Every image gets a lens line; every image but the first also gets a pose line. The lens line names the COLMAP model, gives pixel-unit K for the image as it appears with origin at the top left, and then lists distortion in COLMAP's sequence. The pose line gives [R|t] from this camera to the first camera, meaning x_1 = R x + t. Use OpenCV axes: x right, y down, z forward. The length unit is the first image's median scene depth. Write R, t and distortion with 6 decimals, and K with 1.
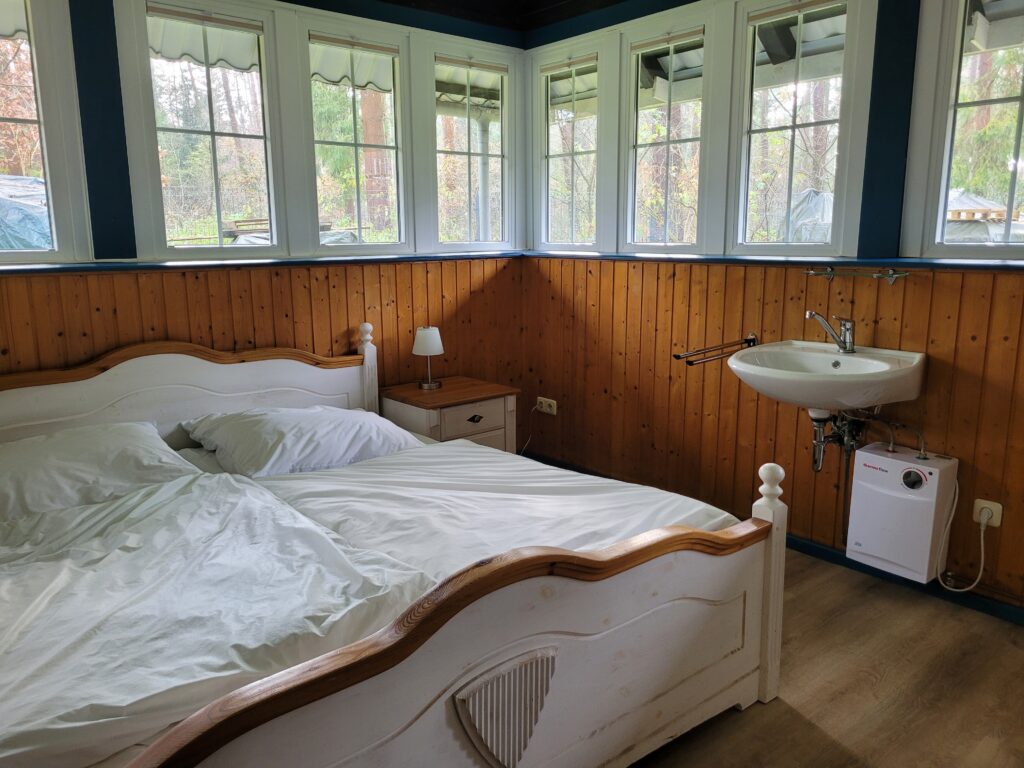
lens RADIAL K [[771.3, 0, 502.0], [0, 771.3, 379.5], [0, 0, 1]] dist [0.051759, -0.044262]
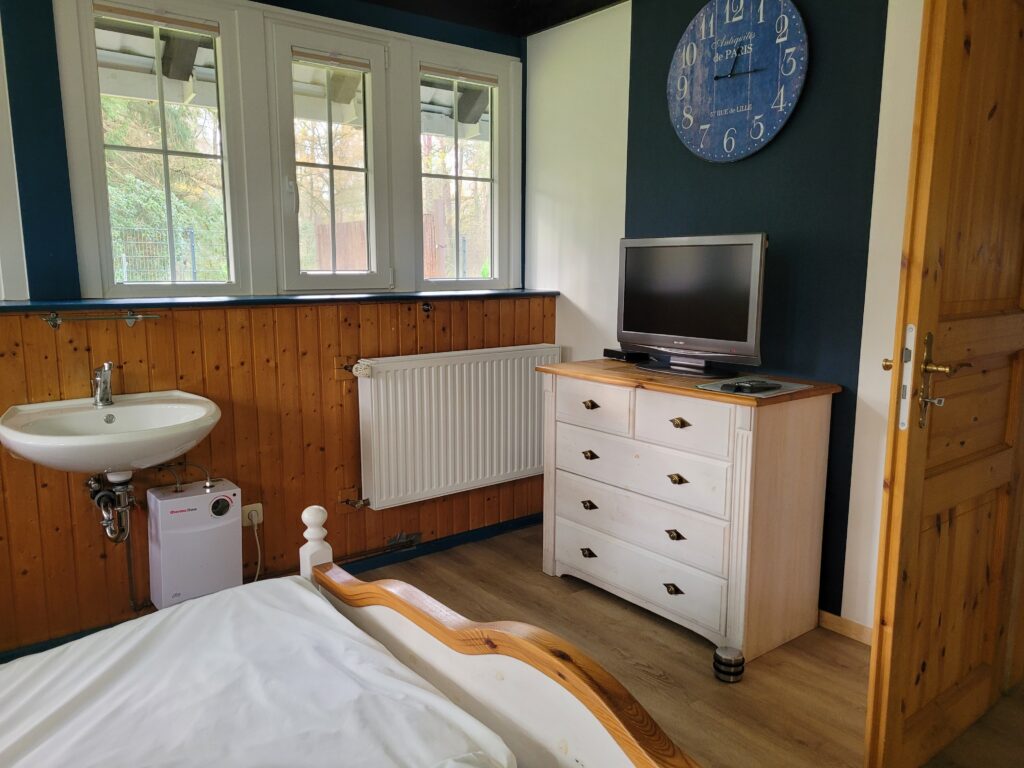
lens RADIAL K [[771.3, 0, 502.0], [0, 771.3, 379.5], [0, 0, 1]] dist [0.051759, -0.044262]
pose [[0.034235, -0.139819, 0.989585, -0.453253], [0.185553, 0.973839, 0.131175, -0.101287], [-0.982038, 0.179130, 0.059283, 0.515623]]
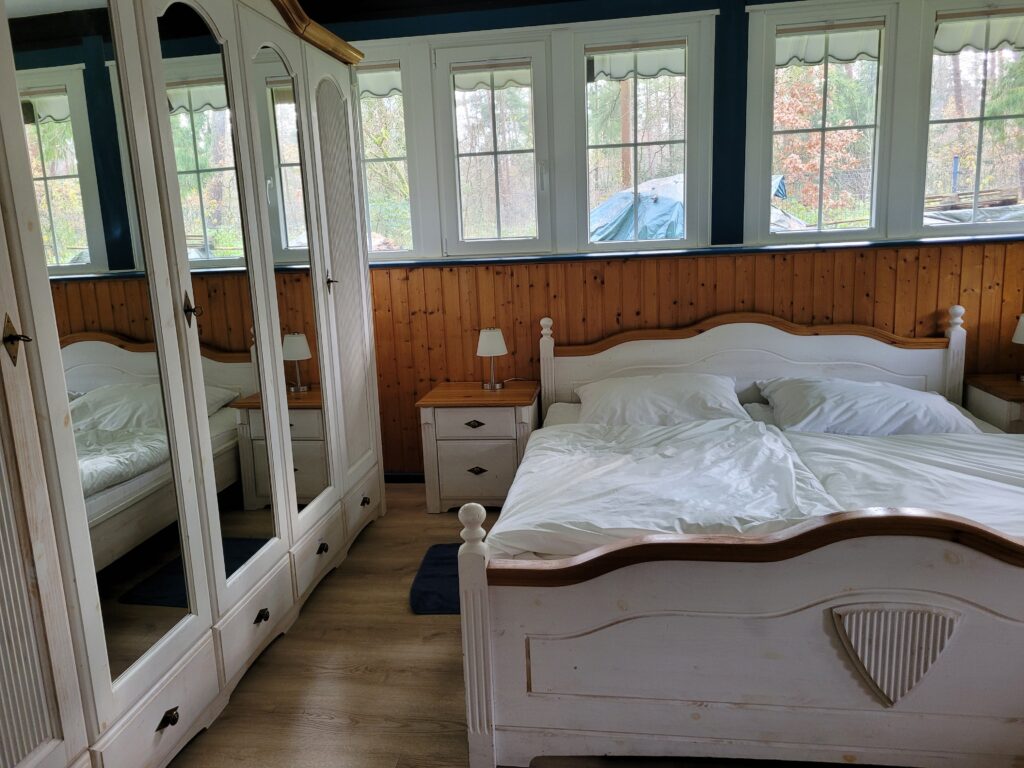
lens RADIAL K [[771.3, 0, 502.0], [0, 771.3, 379.5], [0, 0, 1]] dist [0.051759, -0.044262]
pose [[0.667779, 0.117916, -0.734960, 0.233387], [-0.099576, 0.992650, 0.068786, 0.011214], [0.737669, 0.027250, 0.674612, -0.107706]]
